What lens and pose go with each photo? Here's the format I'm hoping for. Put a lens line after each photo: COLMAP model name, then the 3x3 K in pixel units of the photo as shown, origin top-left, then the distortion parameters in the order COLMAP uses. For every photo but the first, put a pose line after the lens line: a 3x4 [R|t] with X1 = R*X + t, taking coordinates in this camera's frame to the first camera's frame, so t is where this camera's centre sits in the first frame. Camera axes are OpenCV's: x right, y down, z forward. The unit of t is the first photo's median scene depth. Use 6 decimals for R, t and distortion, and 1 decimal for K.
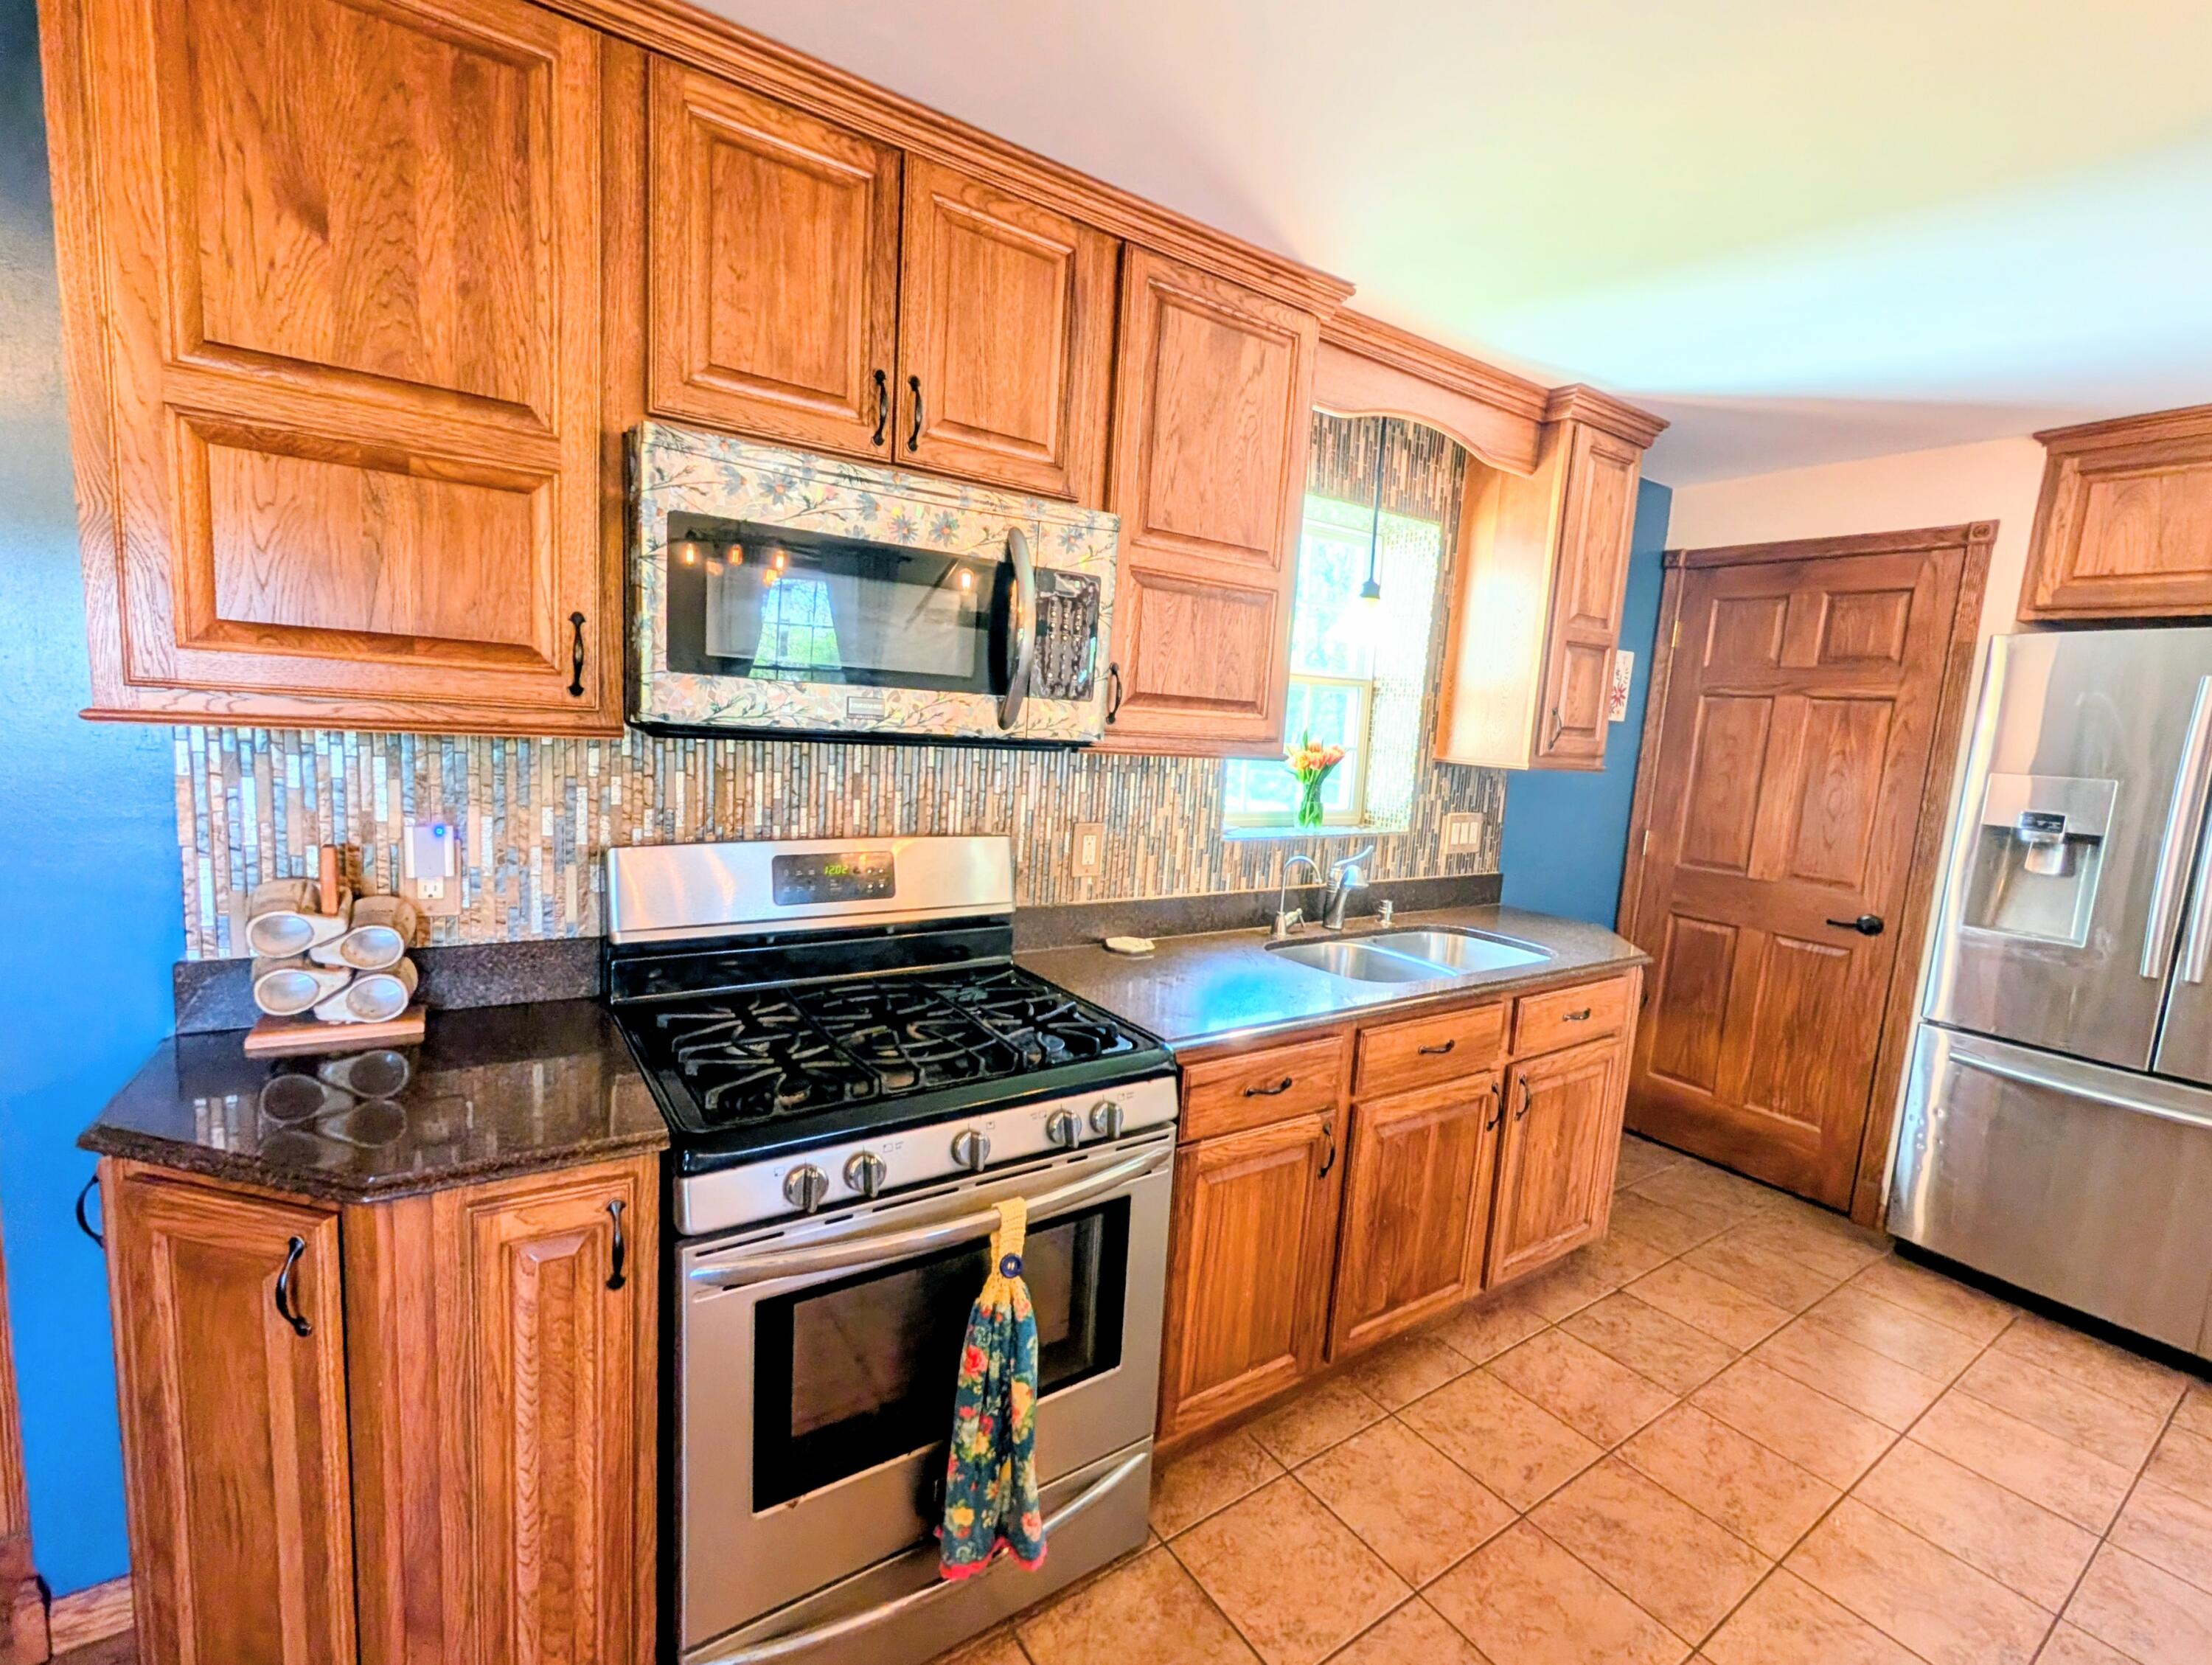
lens RADIAL K [[961.0, 0, 1103.8], [0, 961.0, 842.1], [0, 0, 1]] dist [-0.001539, 0.000043]
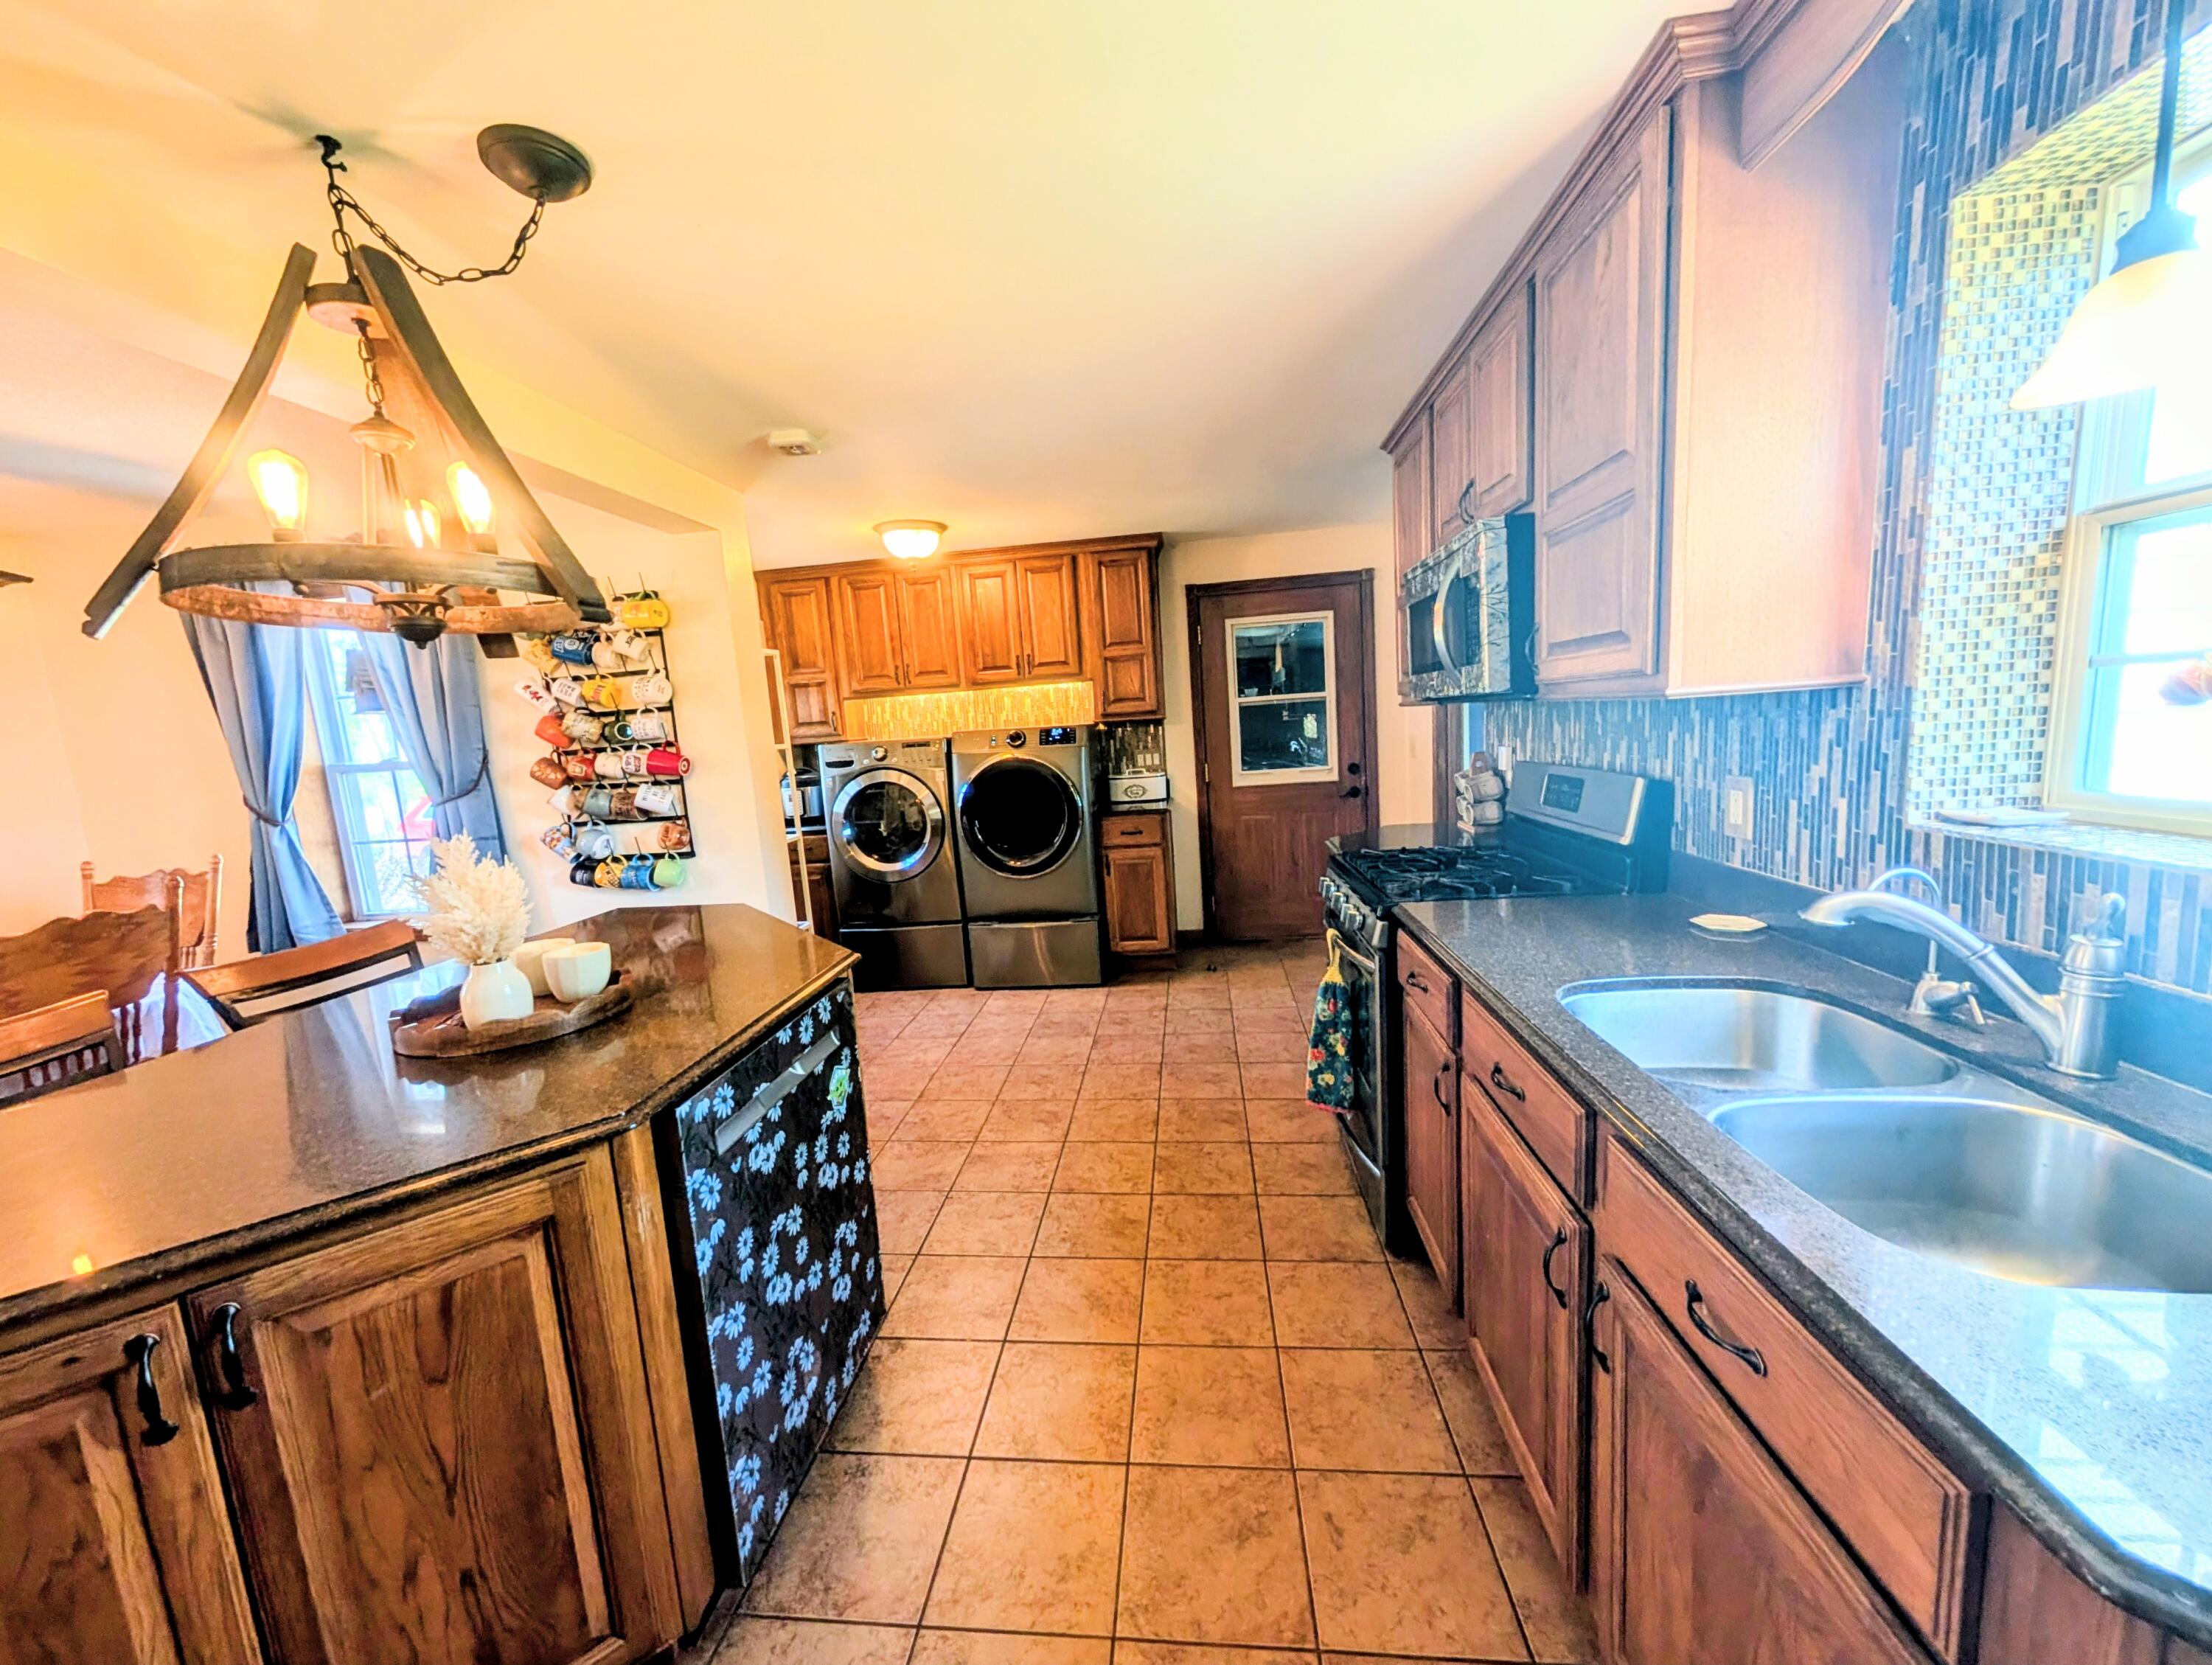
lens RADIAL K [[839.8, 0, 1107.7], [0, 839.8, 838.6], [0, 0, 1]] dist [0.001651, 0.000228]
pose [[-0.640386, 0.090634, -0.762687, 1.075786], [-0.072508, 0.981444, 0.177512, -0.066437], [0.764623, 0.168977, -0.621931, 1.197766]]
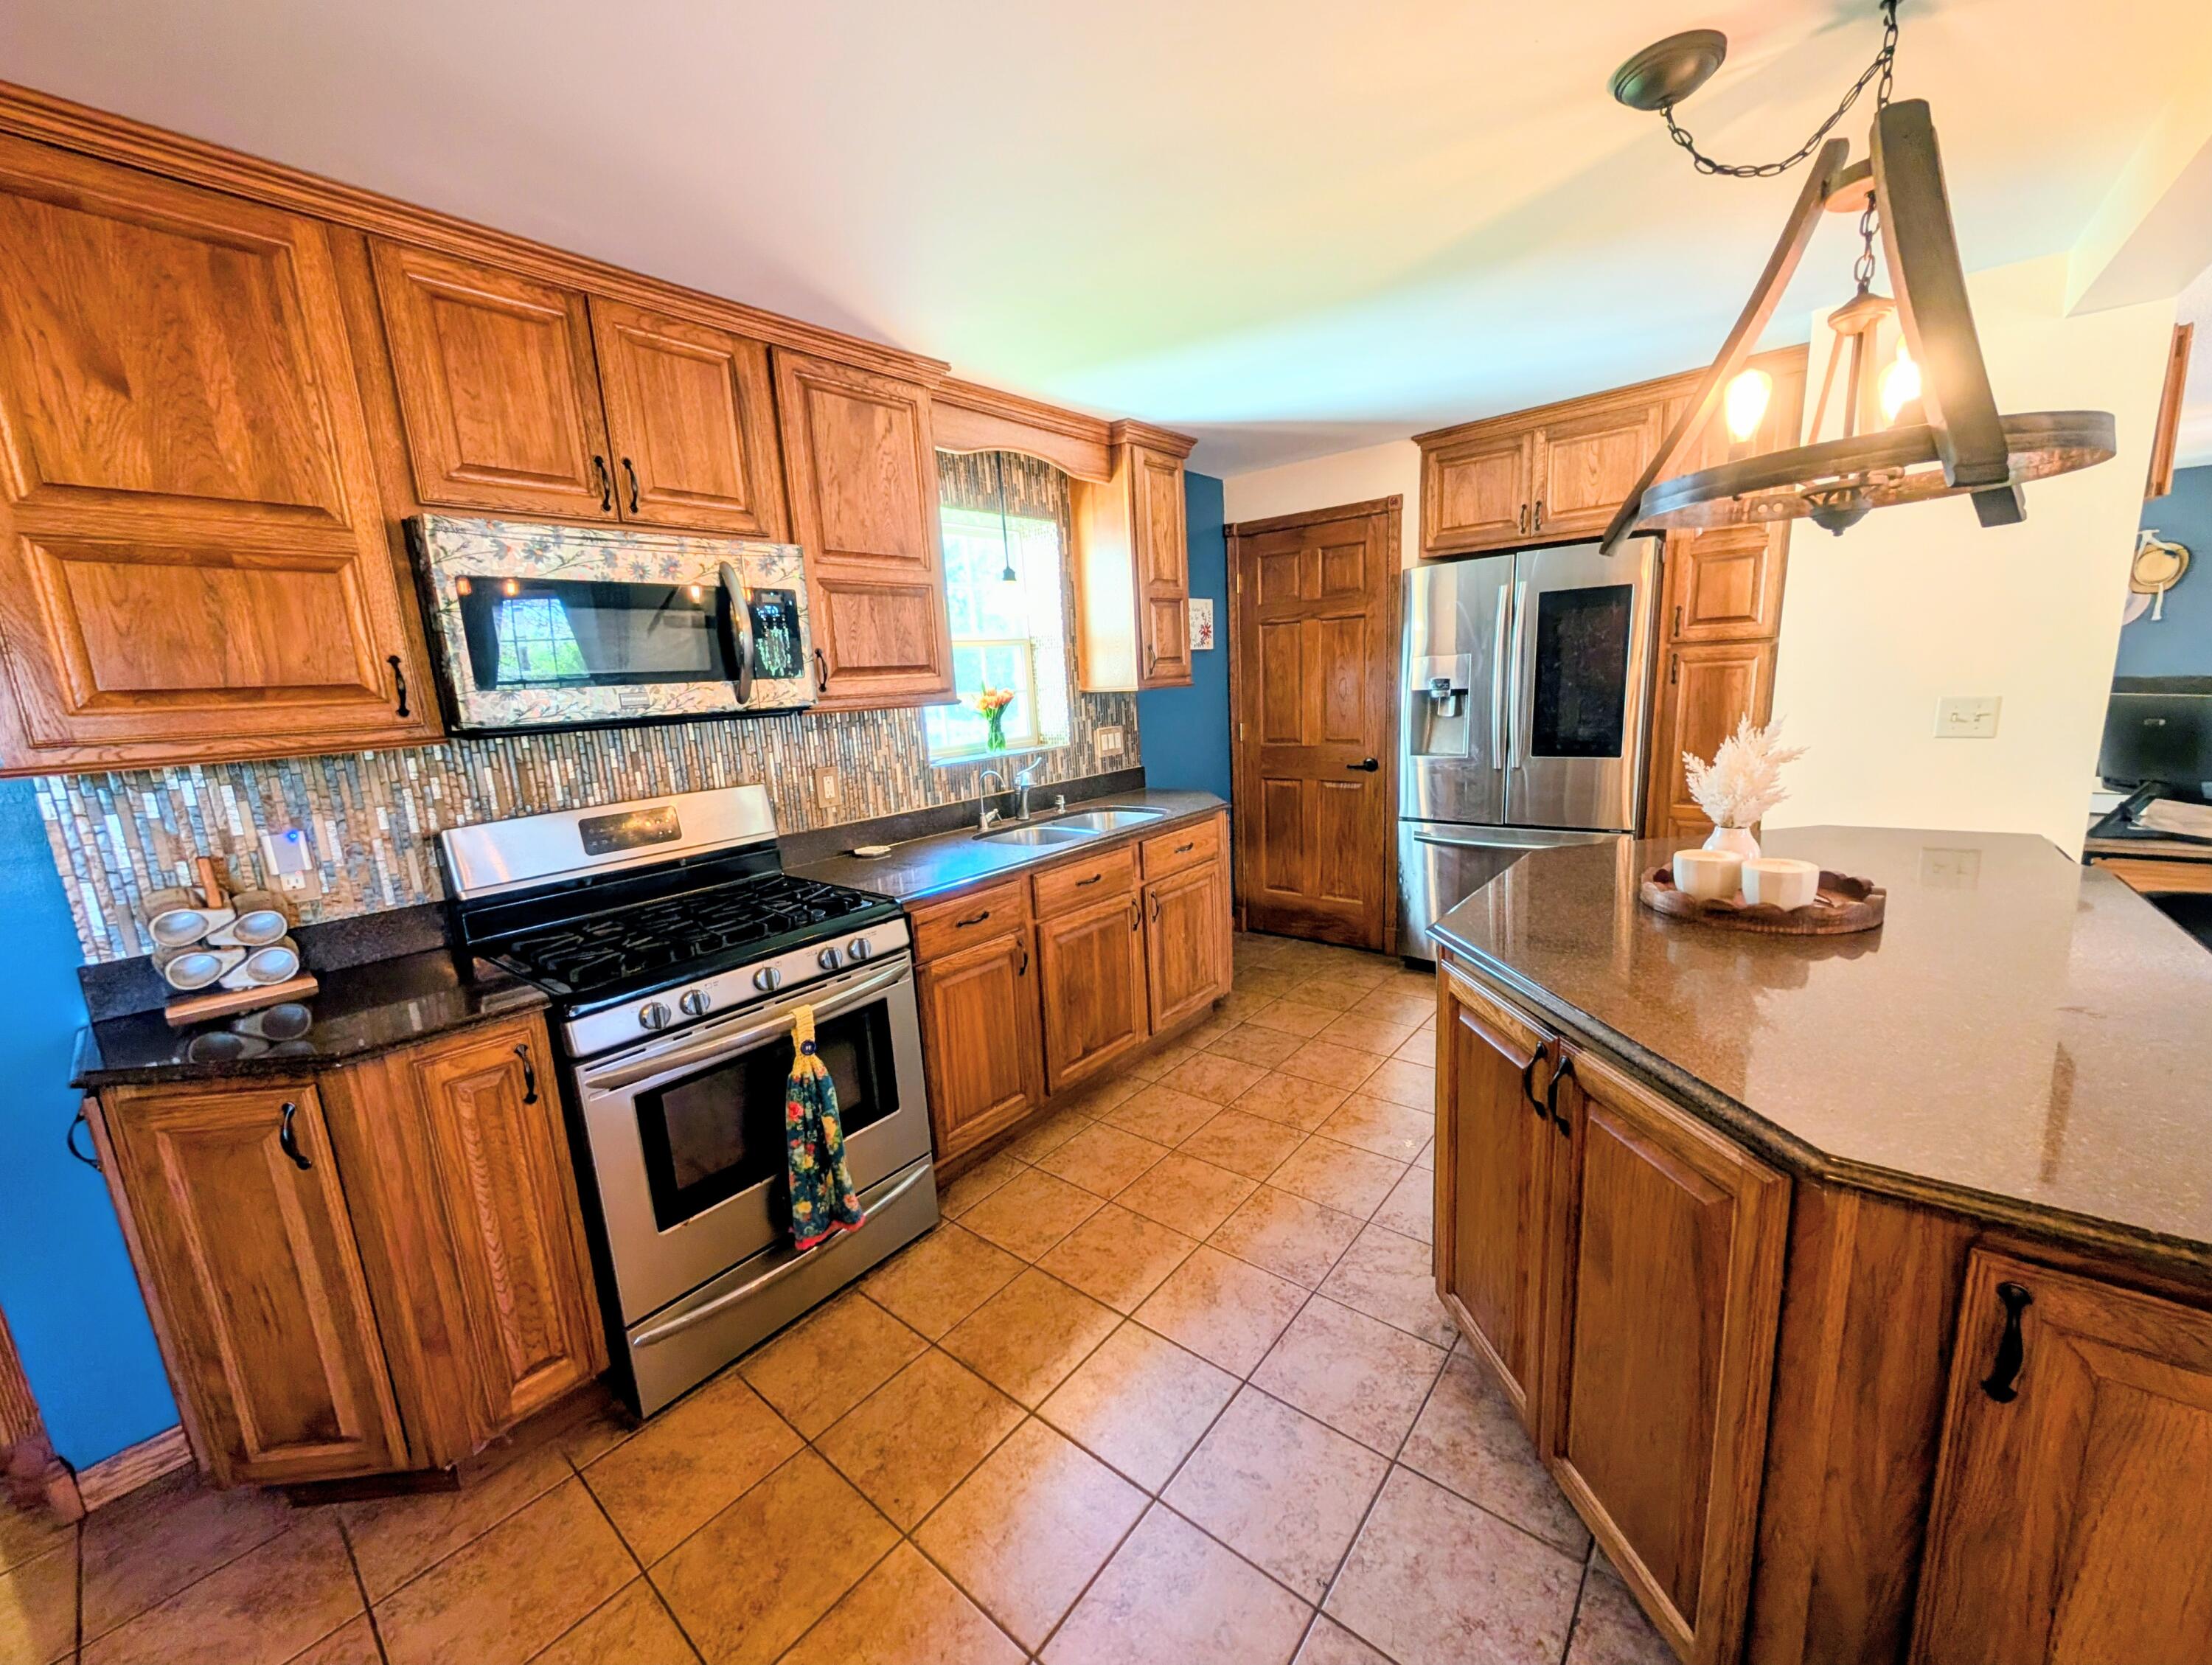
lens RADIAL K [[839.4, 0, 1107.8], [0, 839.4, 841.3], [0, 0, 1]] dist [-0.002483, 0.000396]
pose [[0.952974, -0.165521, 0.253856, 0.053217], [0.149253, 0.985377, 0.082197, 0.052015], [-0.263749, -0.040443, 0.963743, -0.295419]]
